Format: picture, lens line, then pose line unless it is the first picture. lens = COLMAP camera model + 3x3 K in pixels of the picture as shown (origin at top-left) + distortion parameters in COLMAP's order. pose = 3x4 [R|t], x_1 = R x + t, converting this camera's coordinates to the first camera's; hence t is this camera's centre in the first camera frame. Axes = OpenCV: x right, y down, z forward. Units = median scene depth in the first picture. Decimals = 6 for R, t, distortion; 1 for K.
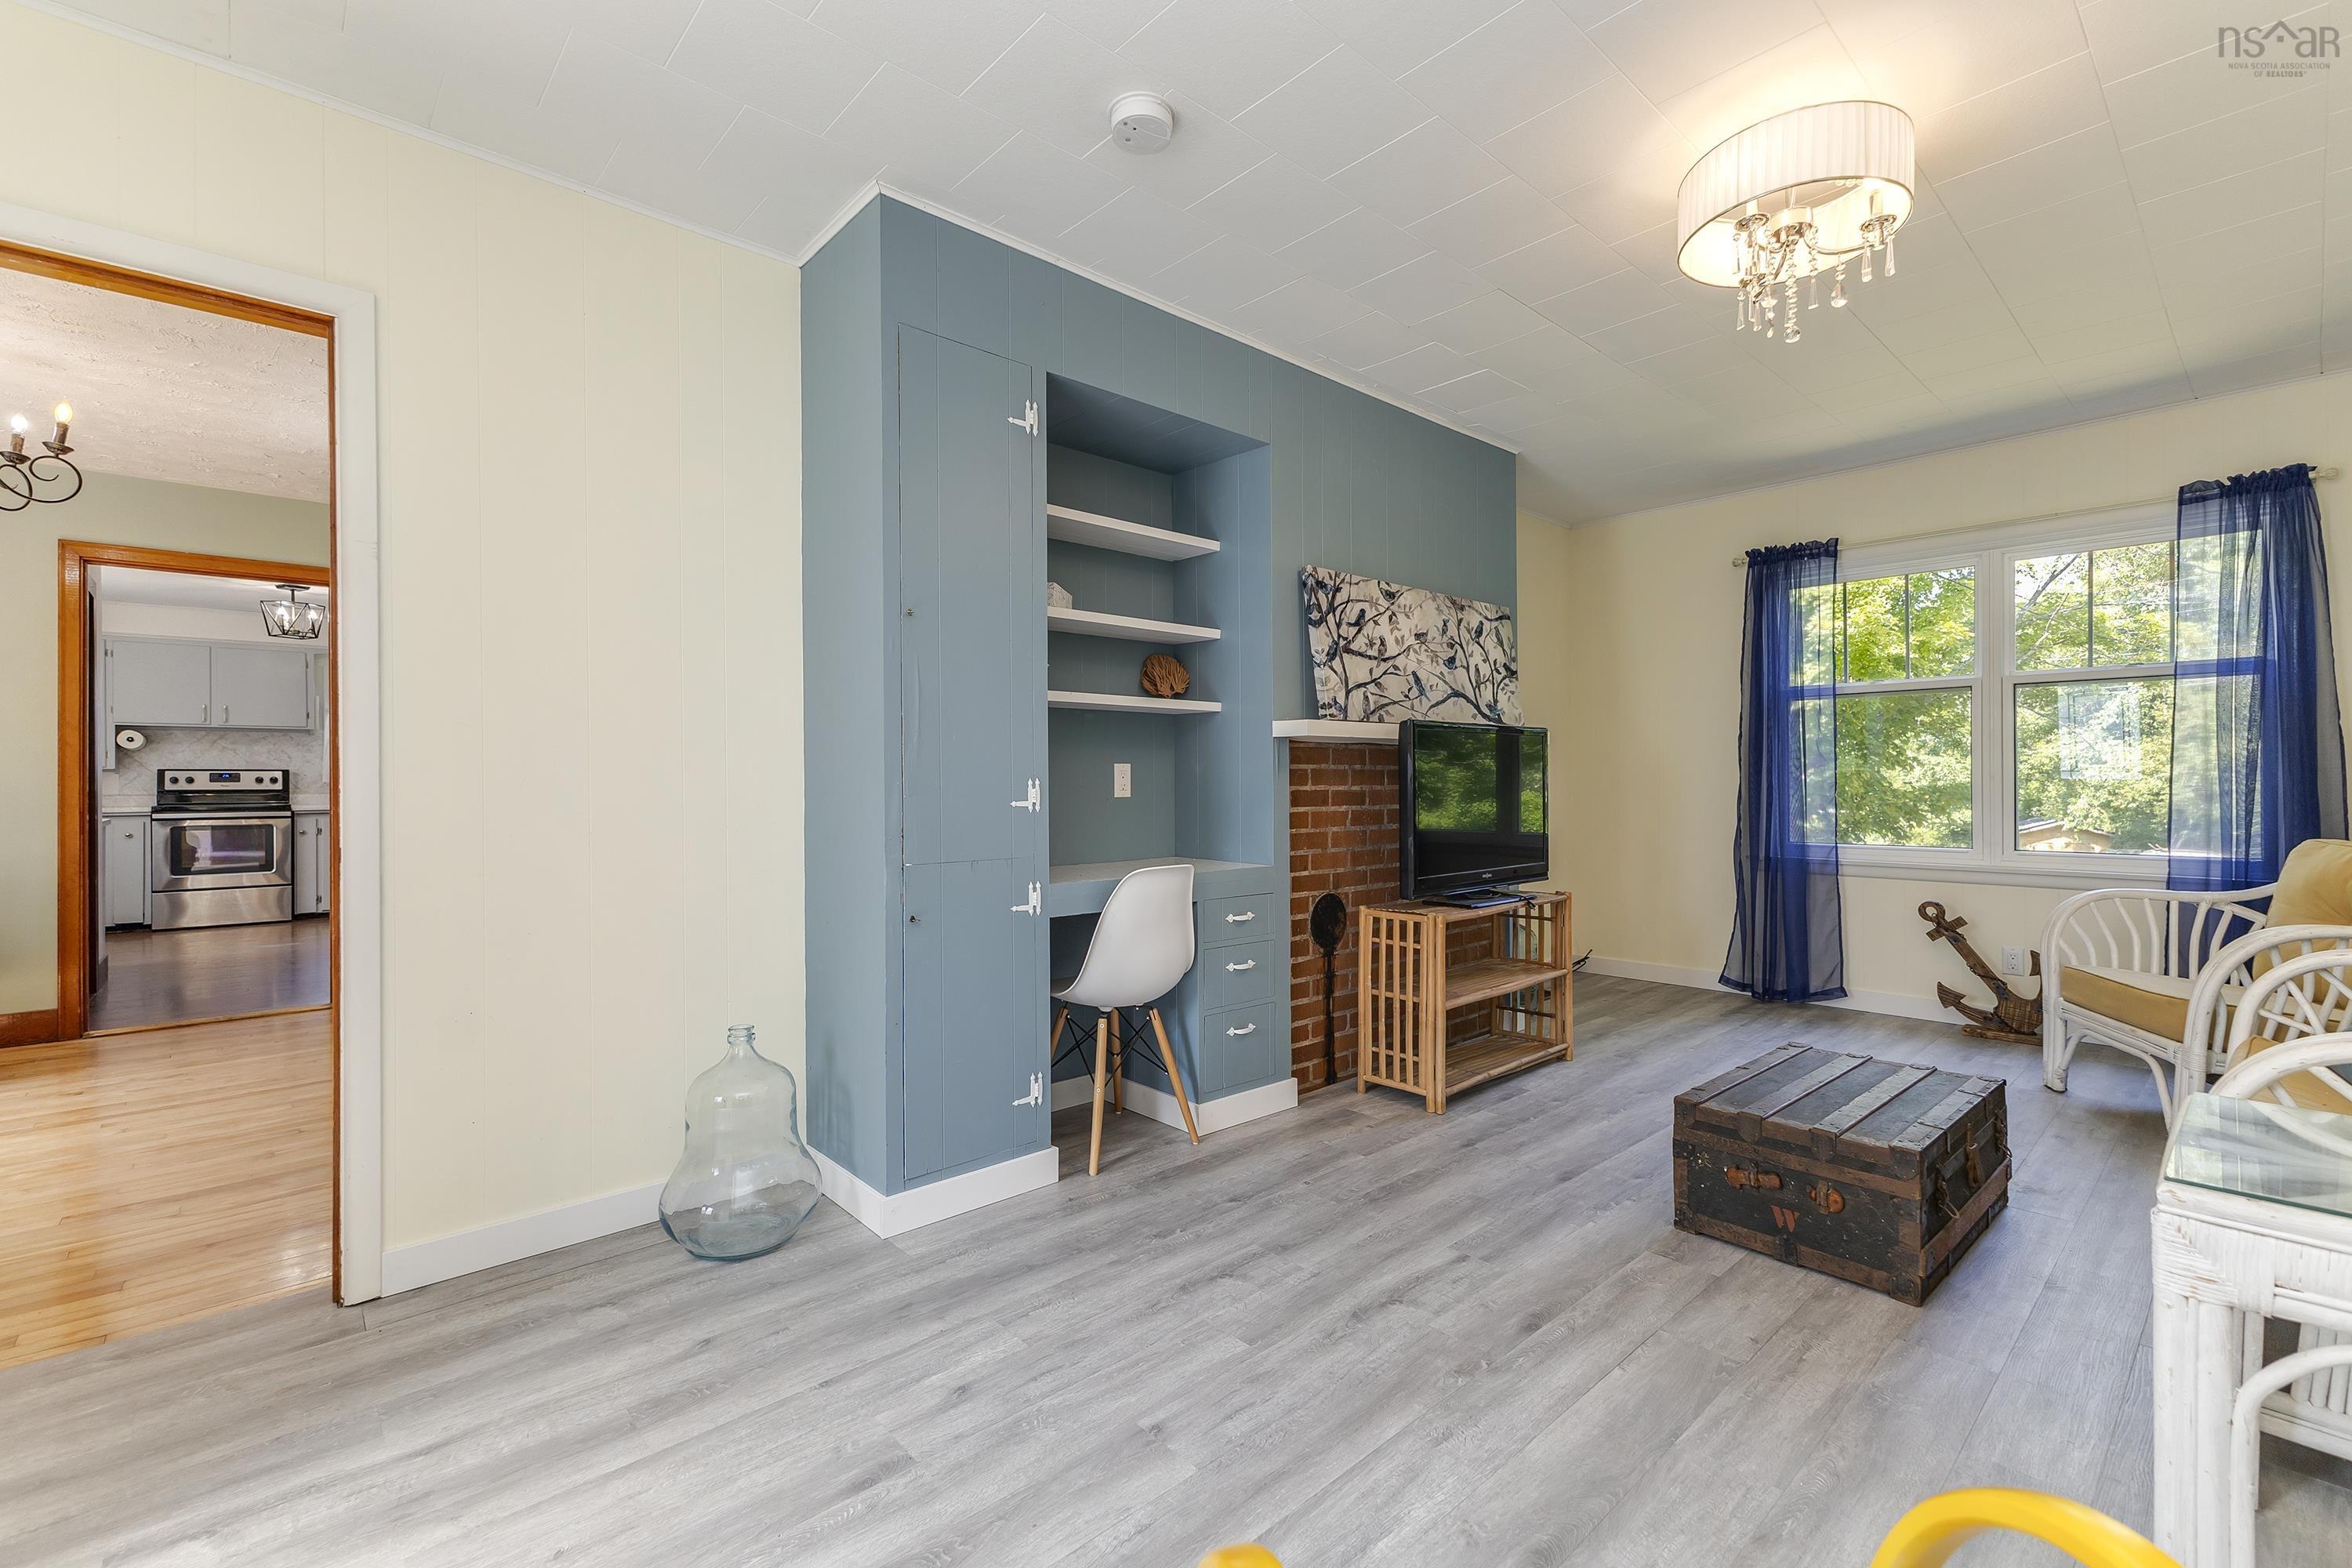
lens RADIAL K [[1016.0, 0, 1179.4], [0, 1016.0, 775.6], [0, 0, 1]] dist [0.013114, -0.003782]
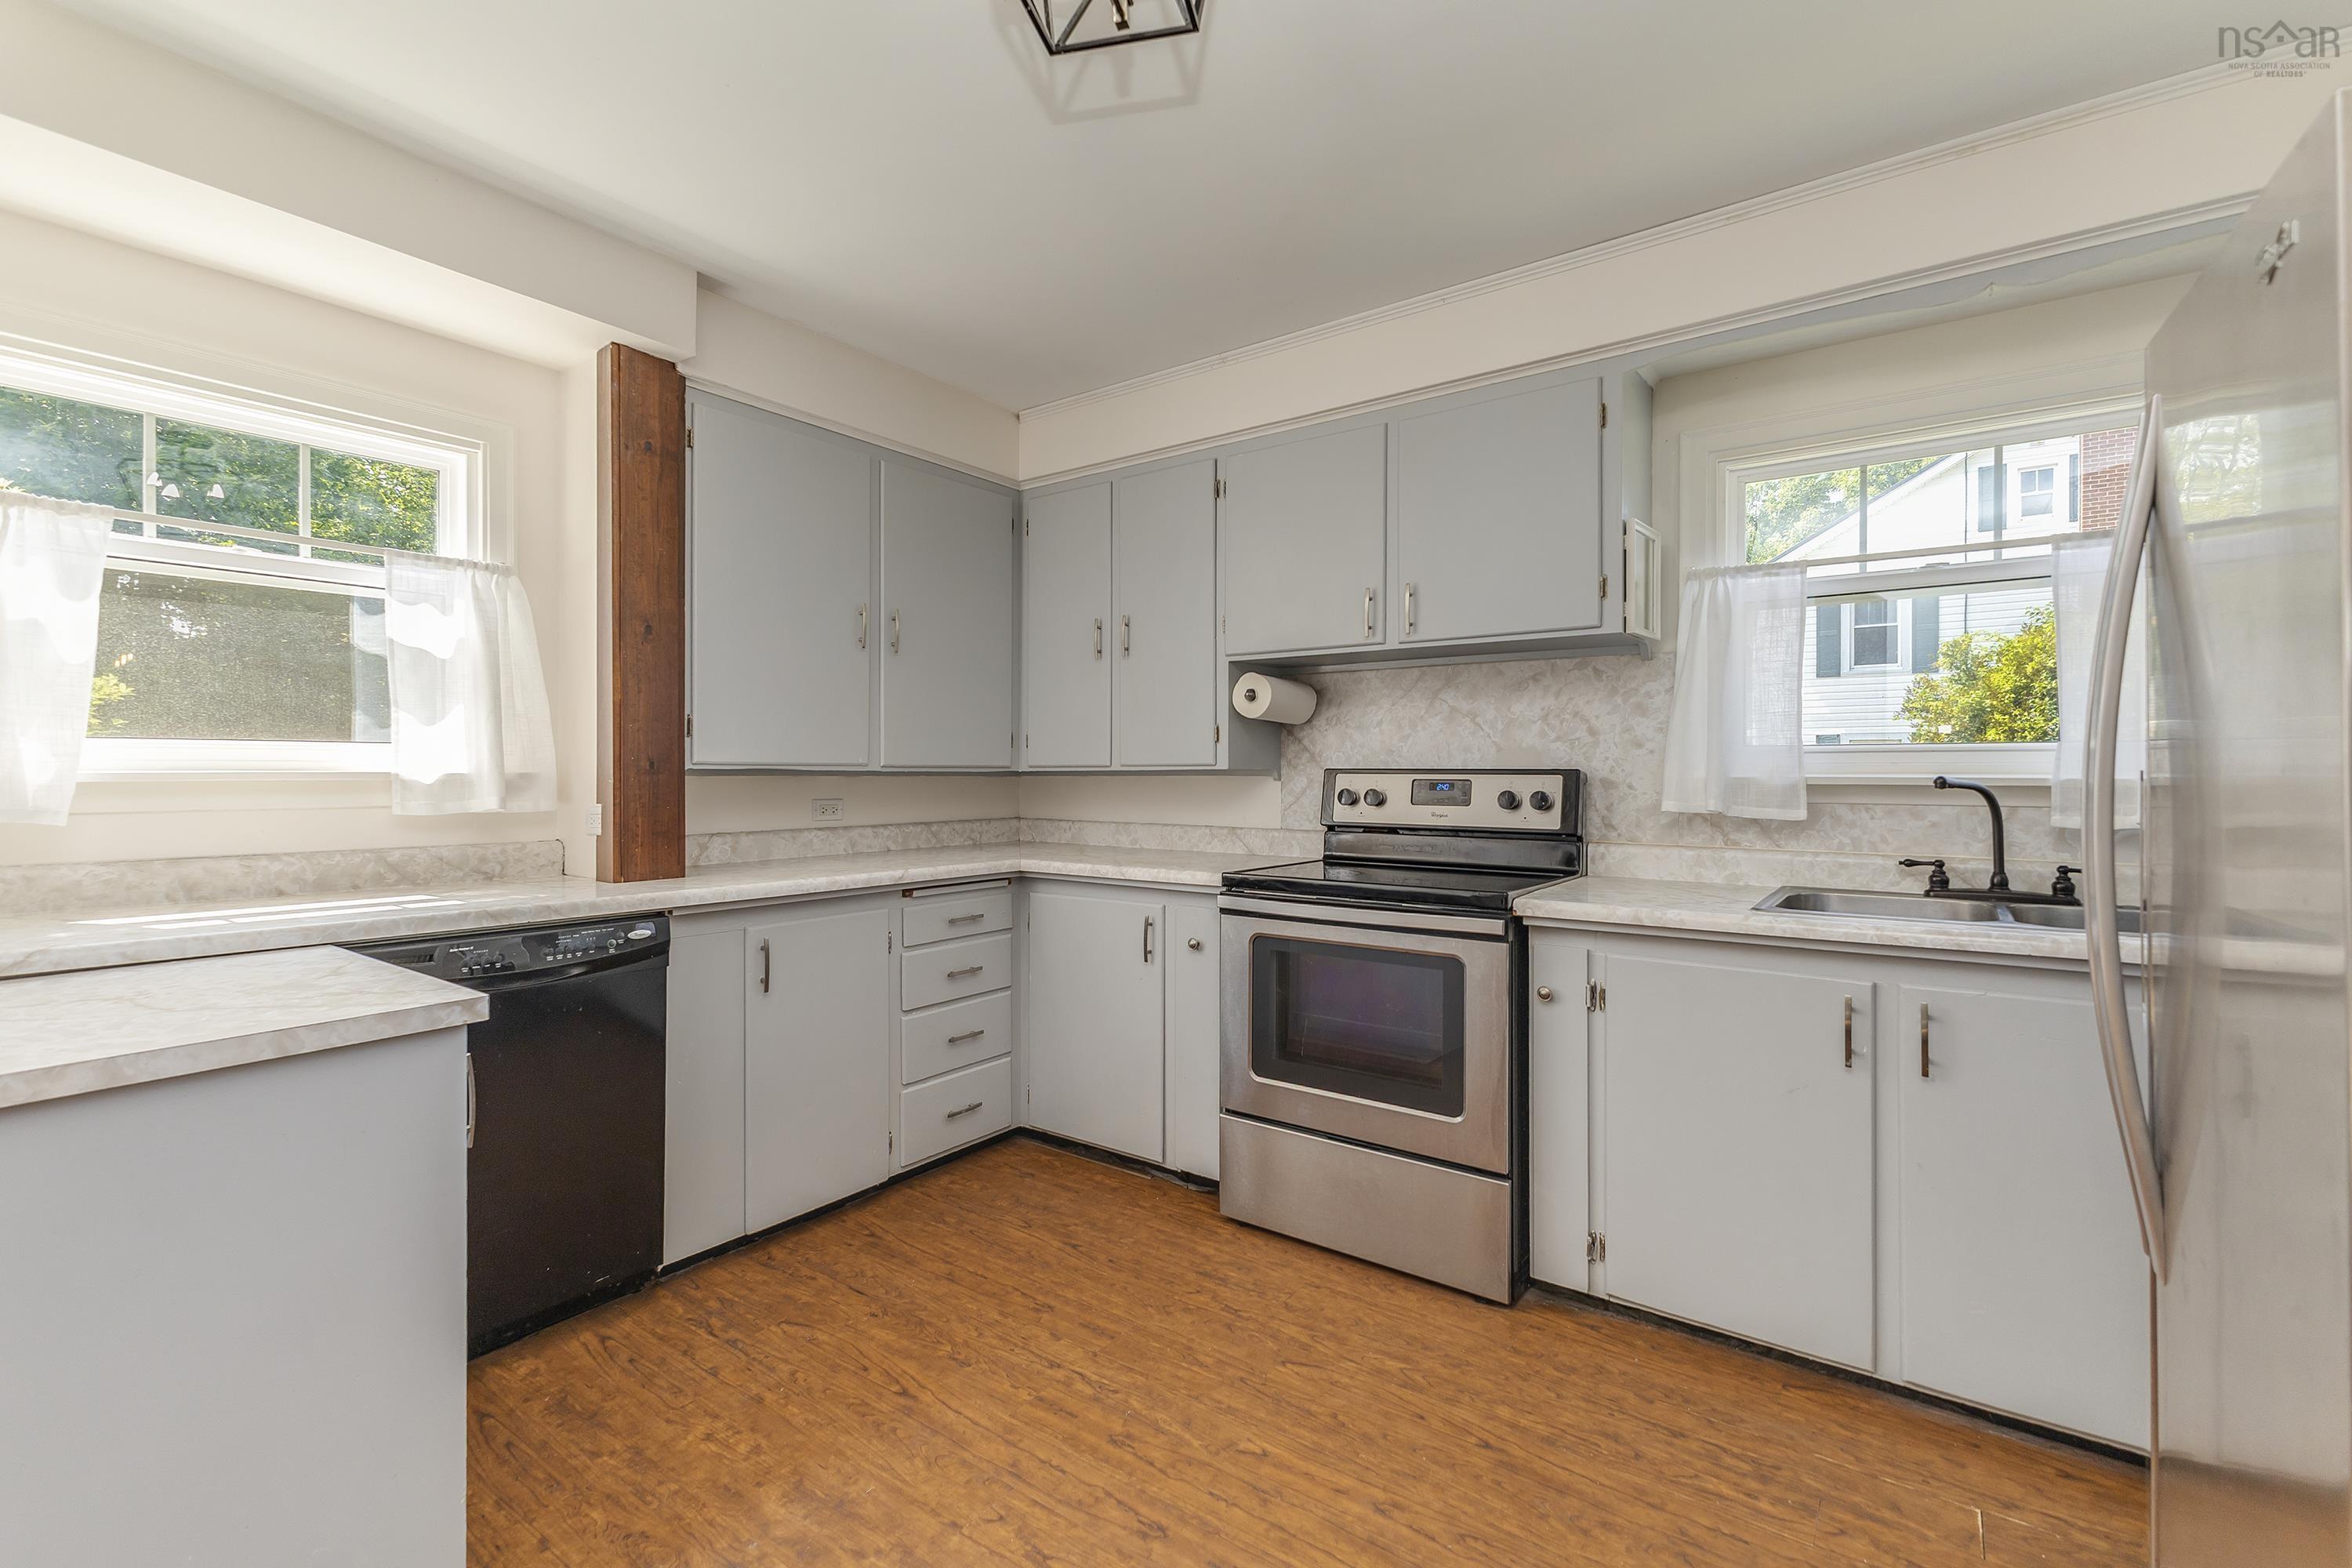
lens RADIAL K [[1014.3, 0, 1193.9], [0, 1014.3, 775.2], [0, 0, 1]] dist [0.010119, -0.001029]
pose [[0.191952, 0.005461, -0.981389, -0.603126], [0.000008, 0.999985, 0.005566, -0.005915], [0.981404, -0.001076, 0.191949, 0.851809]]
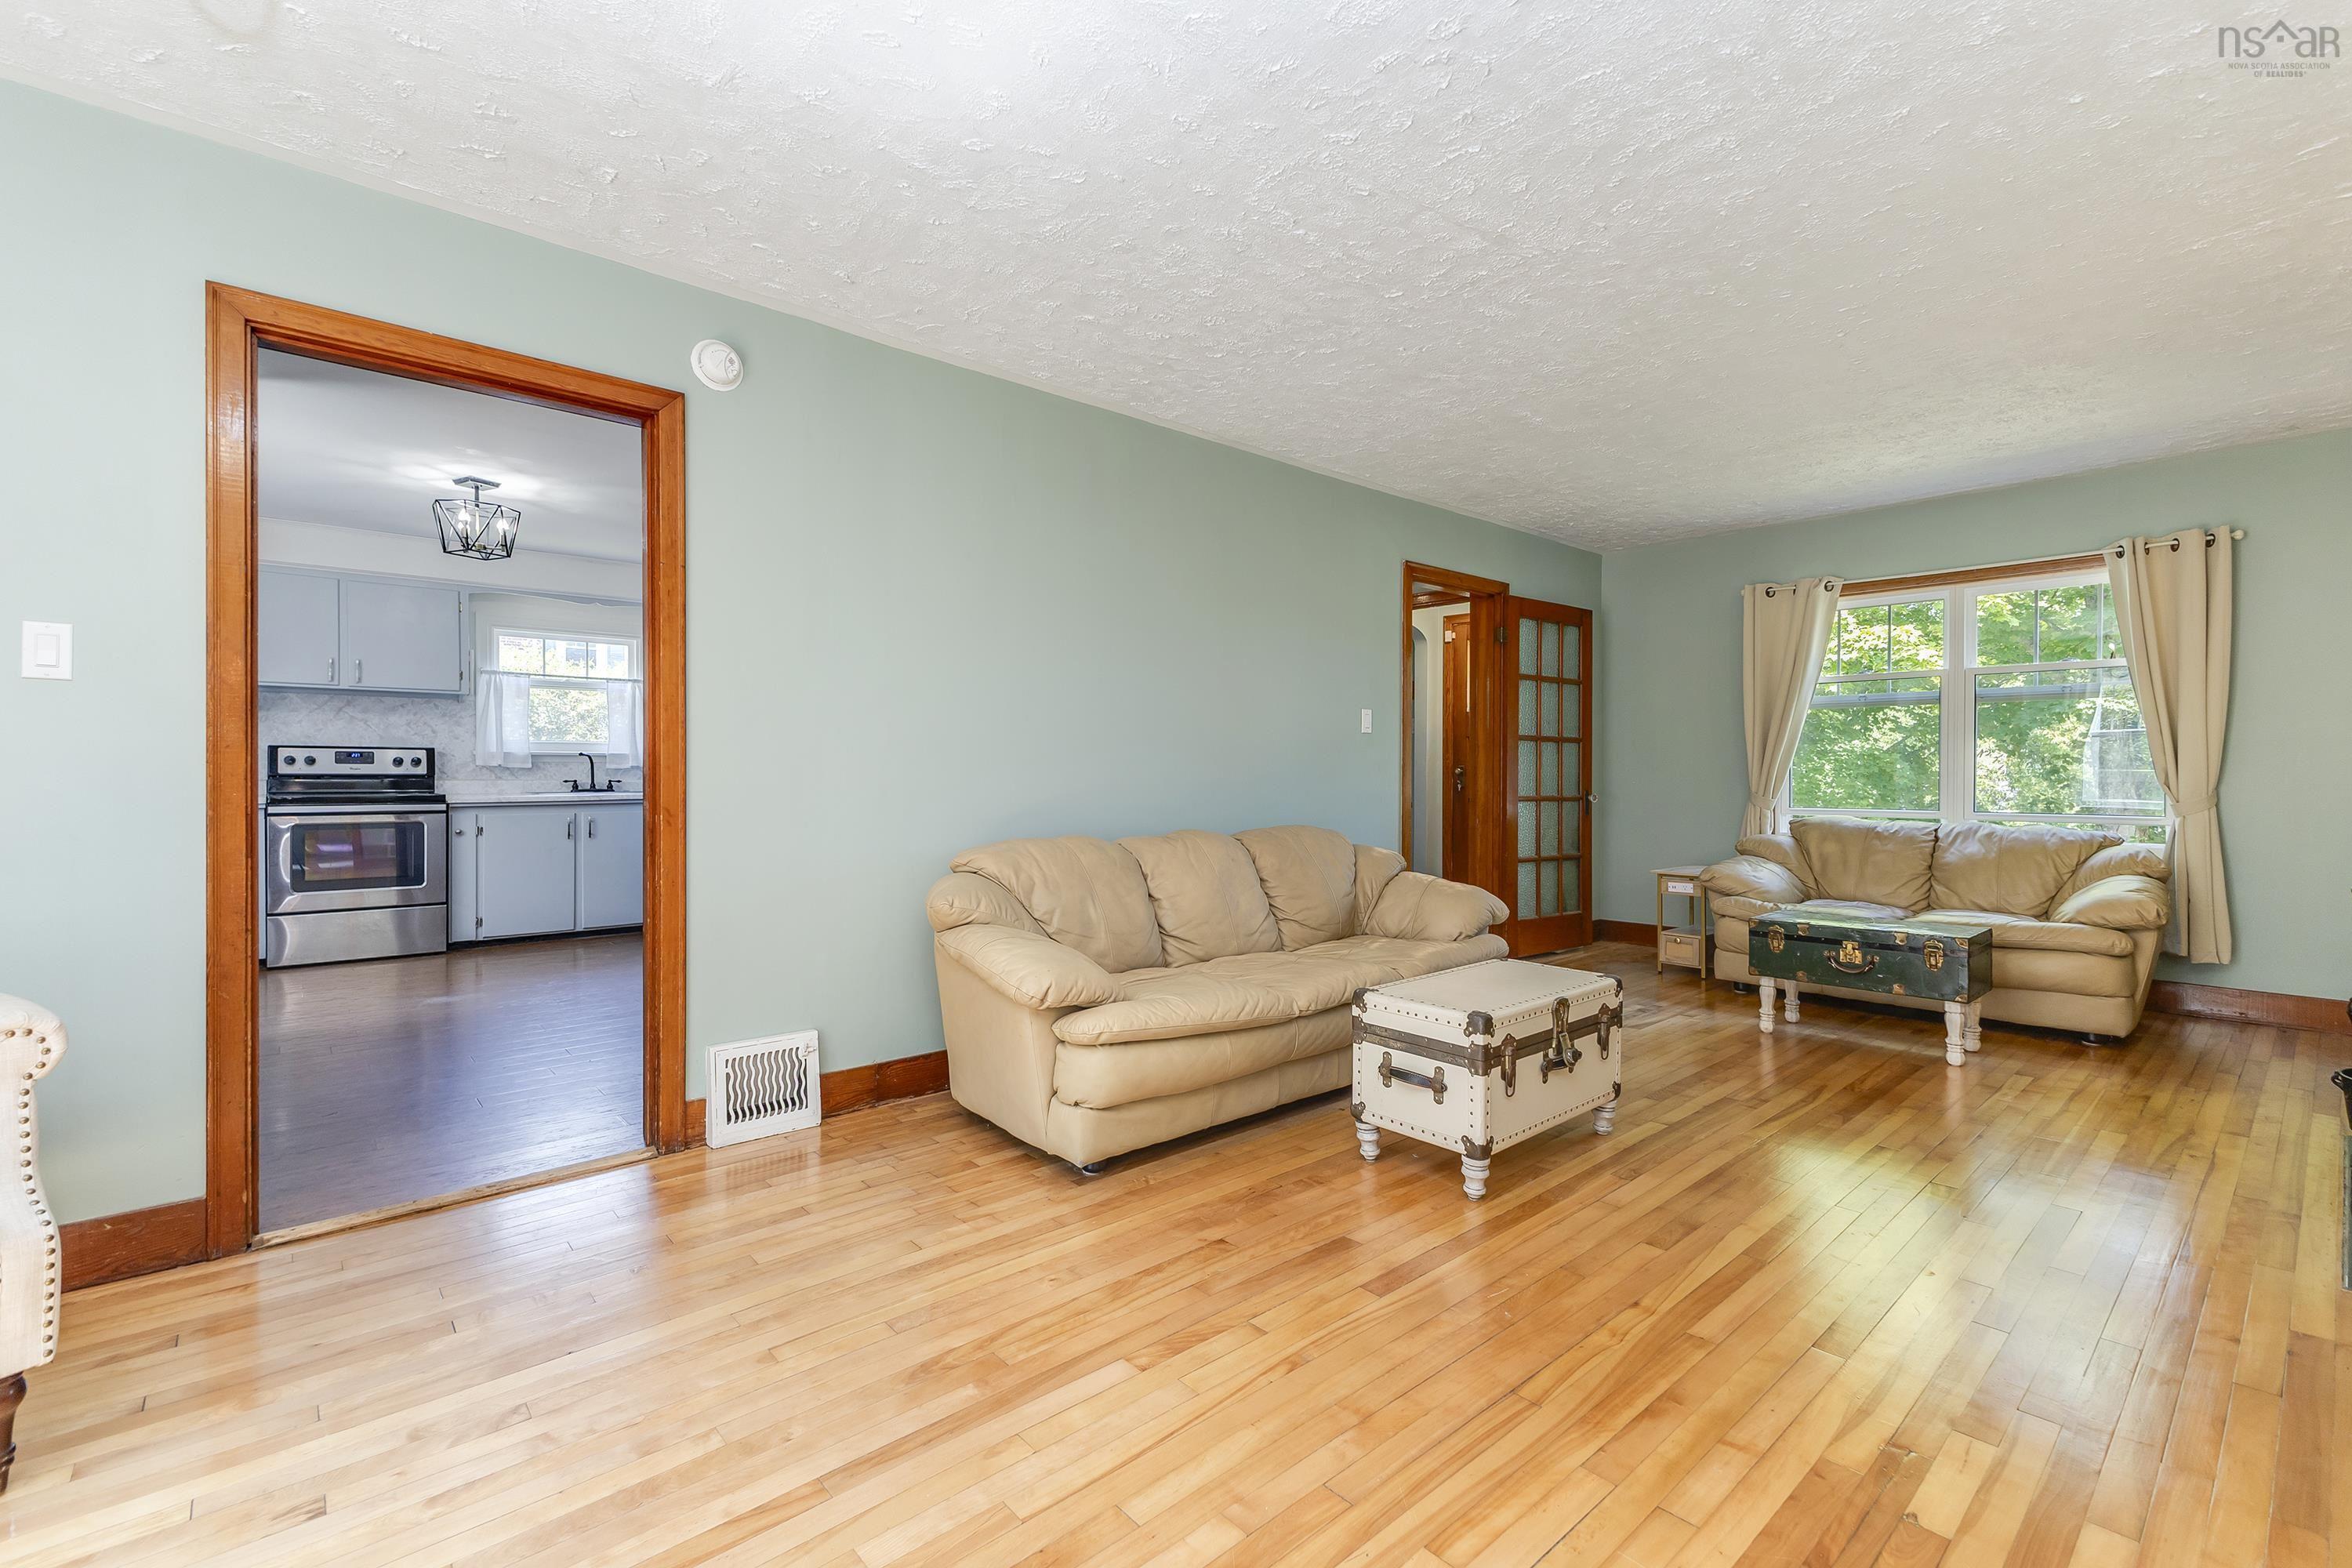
lens RADIAL K [[1016.0, 0, 1175.8], [0, 1016.0, 779.8], [0, 0, 1]] dist [0.013114, -0.003782]
pose [[0.999867, 0.008688, -0.013780, -0.329264], [-0.008515, 0.999885, 0.012573, 0.003680], [0.013887, -0.012454, 0.999826, 0.269700]]
